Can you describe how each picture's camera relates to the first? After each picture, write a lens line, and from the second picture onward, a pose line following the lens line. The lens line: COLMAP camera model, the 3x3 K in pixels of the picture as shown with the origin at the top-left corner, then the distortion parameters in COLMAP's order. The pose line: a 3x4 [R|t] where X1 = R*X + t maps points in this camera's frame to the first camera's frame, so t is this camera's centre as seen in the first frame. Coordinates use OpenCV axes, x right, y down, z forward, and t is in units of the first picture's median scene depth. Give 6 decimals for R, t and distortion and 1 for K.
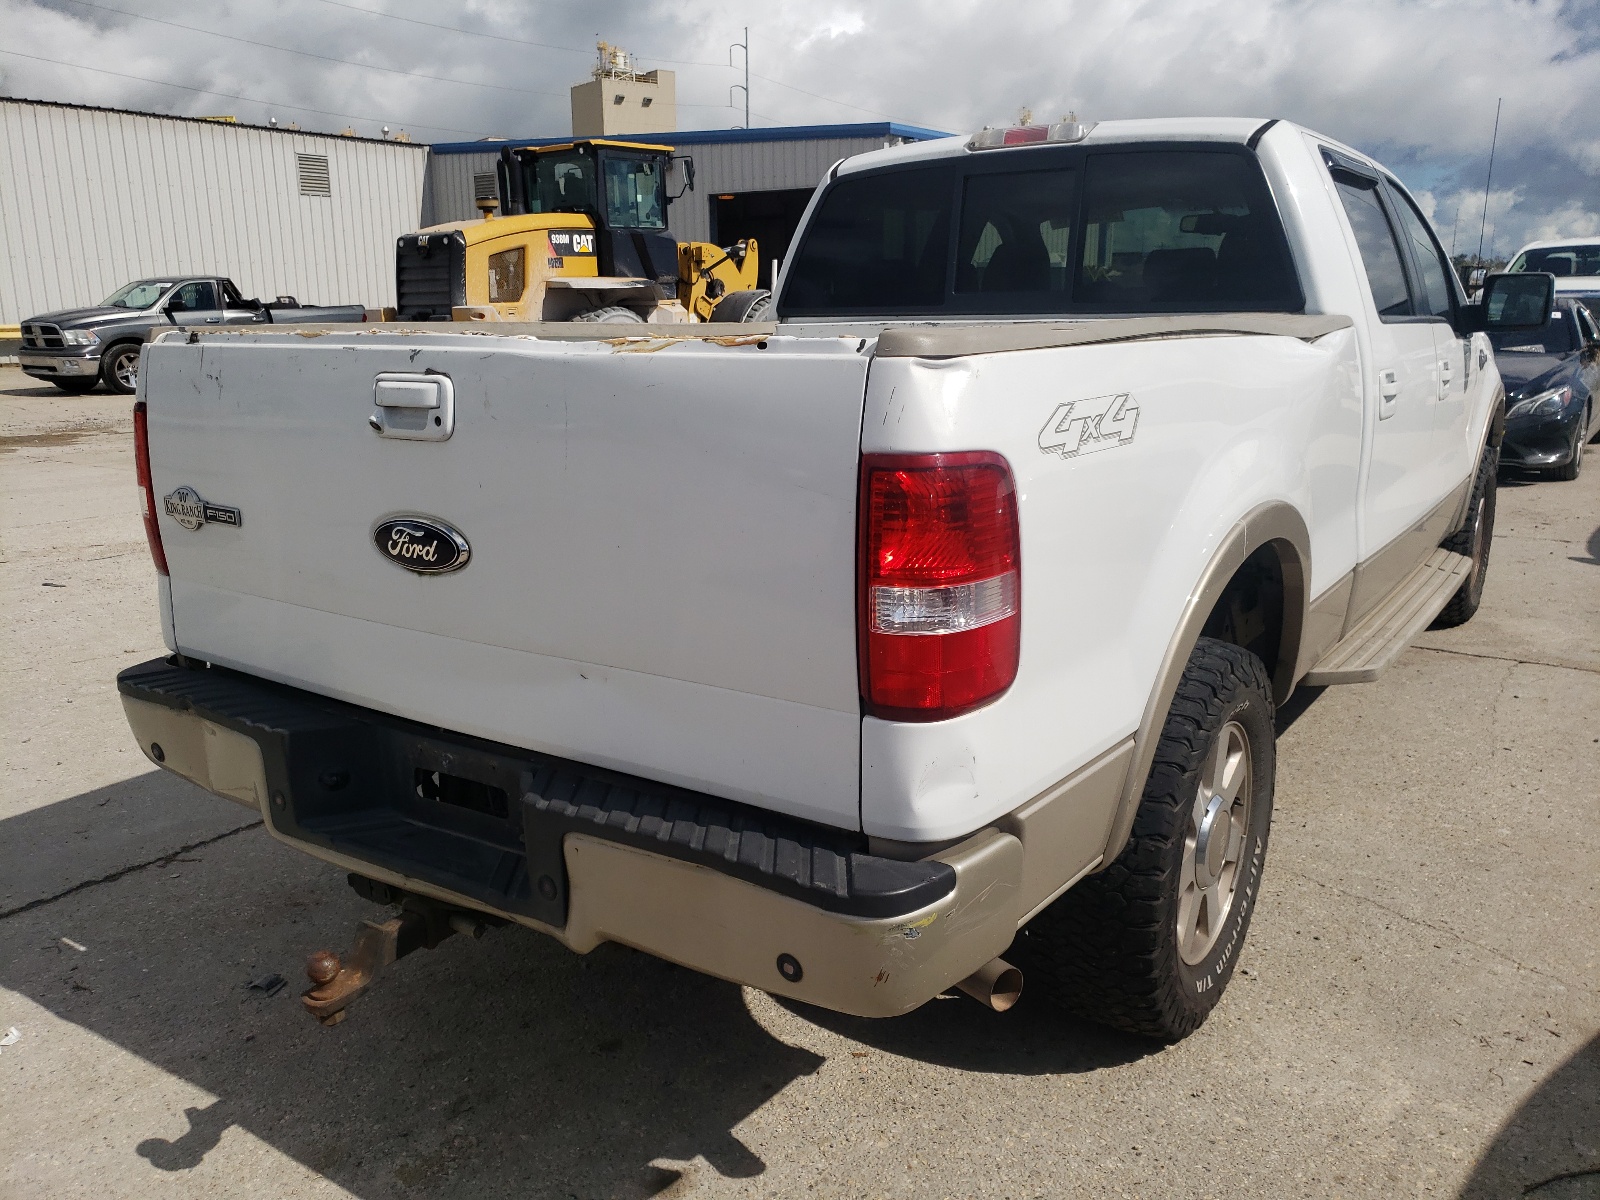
lens RADIAL K [[1191.6, 0, 800.0], [0, 1191.6, 600.0], [0, 0, 1]] dist [0.042544, -0.002866]
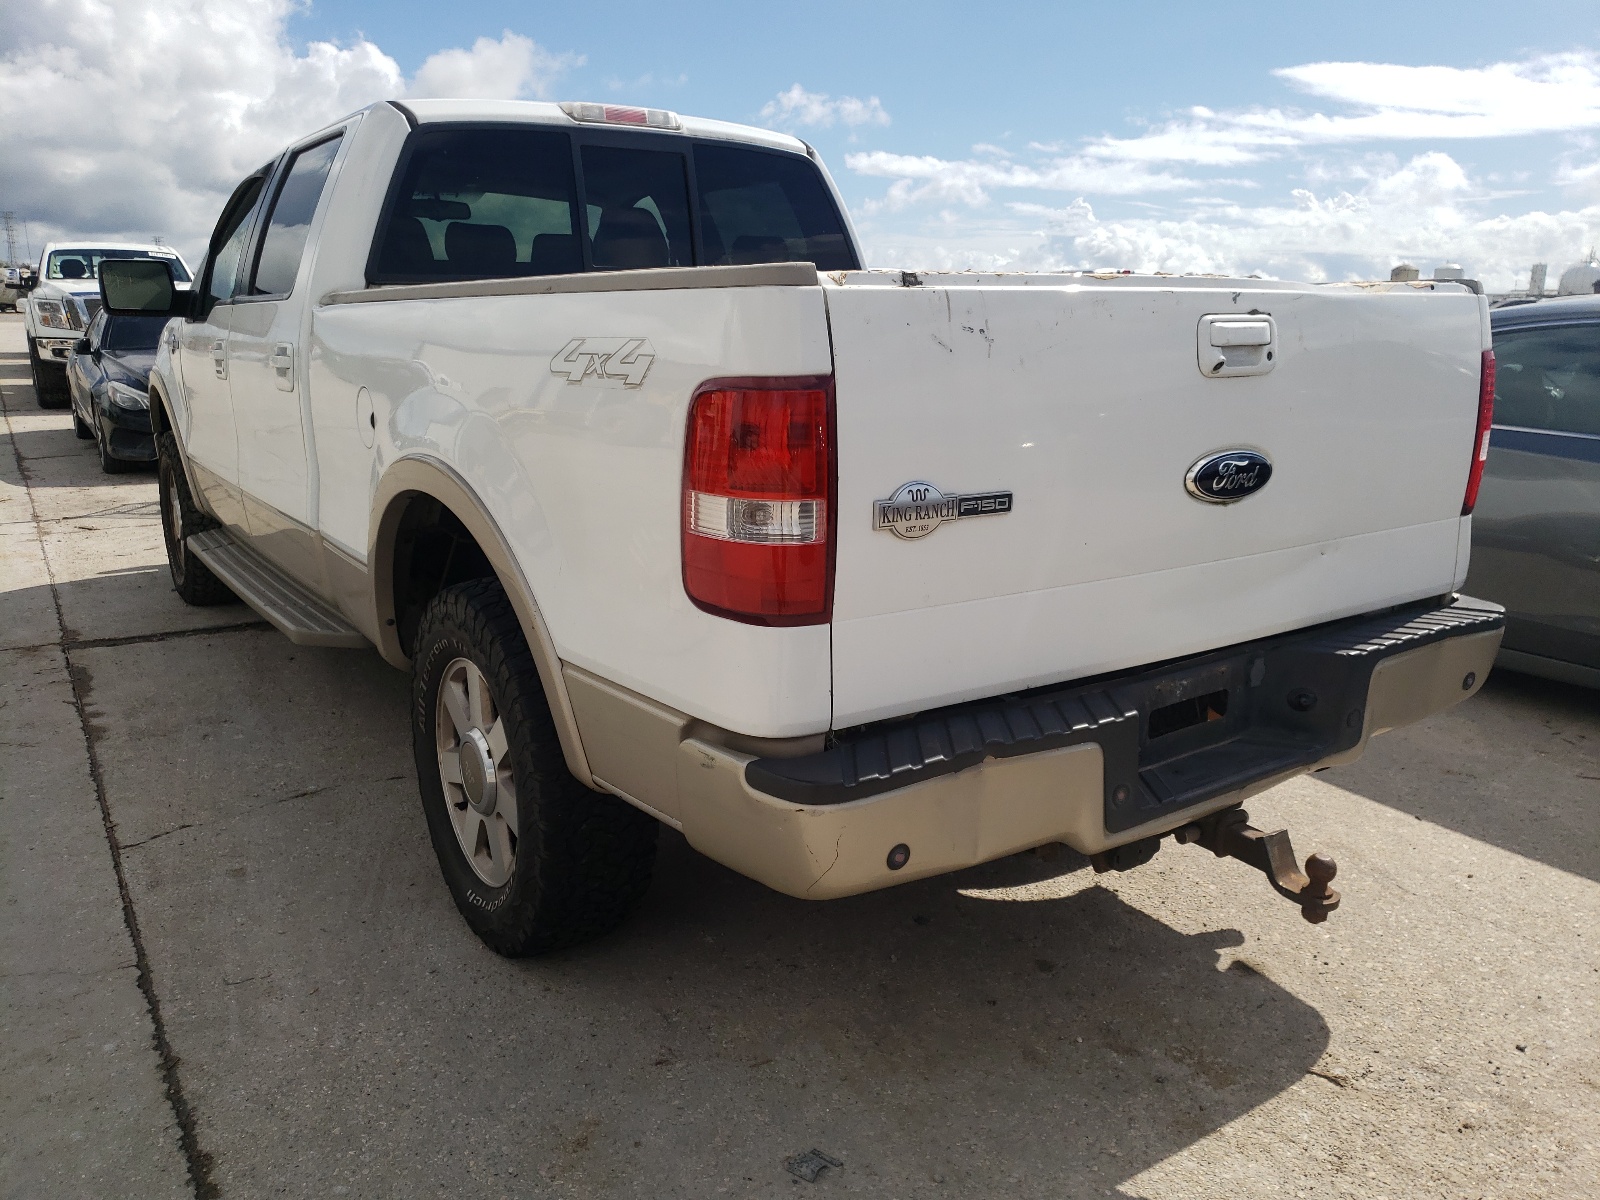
lens RADIAL K [[1212.3, 0, 800.0], [0, 1212.3, 600.0], [0, 0, 1]] dist [0.010557, 0.003237]
pose [[0.376645, -0.203696, 0.903685, -1.466161], [0.212186, 0.968559, 0.129883, -0.161145], [-0.901729, 0.142830, 0.408024, 0.921179]]
